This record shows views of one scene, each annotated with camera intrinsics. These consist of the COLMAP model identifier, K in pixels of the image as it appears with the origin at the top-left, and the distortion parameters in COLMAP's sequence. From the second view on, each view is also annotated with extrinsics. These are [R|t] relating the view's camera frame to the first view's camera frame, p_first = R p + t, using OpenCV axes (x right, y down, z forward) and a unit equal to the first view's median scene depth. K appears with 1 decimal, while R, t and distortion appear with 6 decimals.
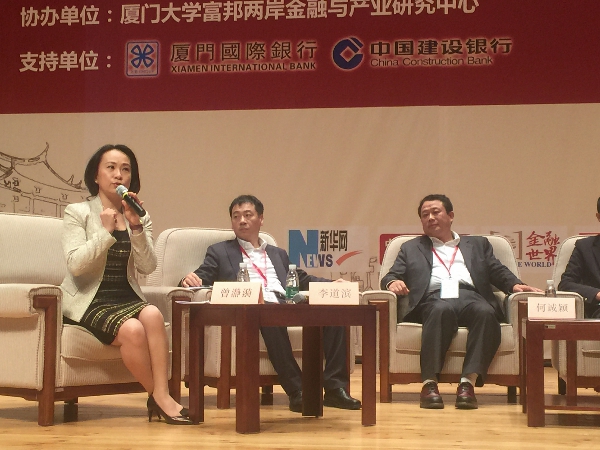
lens RADIAL K [[1117.8, 0, 300.0], [0, 1117.8, 225.0], [0, 0, 1]] dist [0.030877, 0.091416]
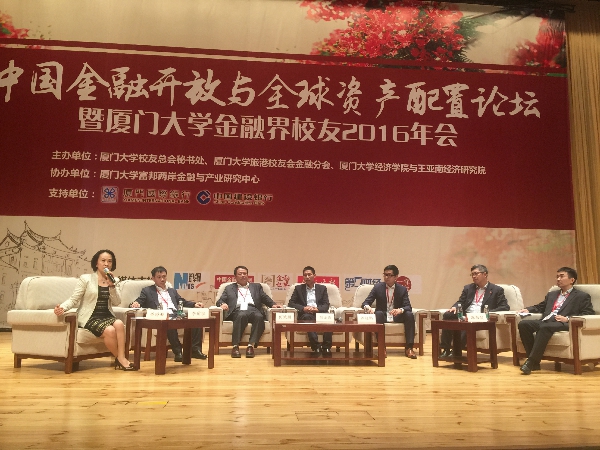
lens RADIAL K [[503.9, 0, 300.0], [0, 503.9, 225.0], [0, 0, 1]] dist [0.058458, -0.082167]
pose [[0.970088, 0.036949, 0.239926, -0.021909], [-0.022613, 0.997805, -0.062237, -0.057206], [-0.241699, 0.054950, 0.968794, -0.115611]]
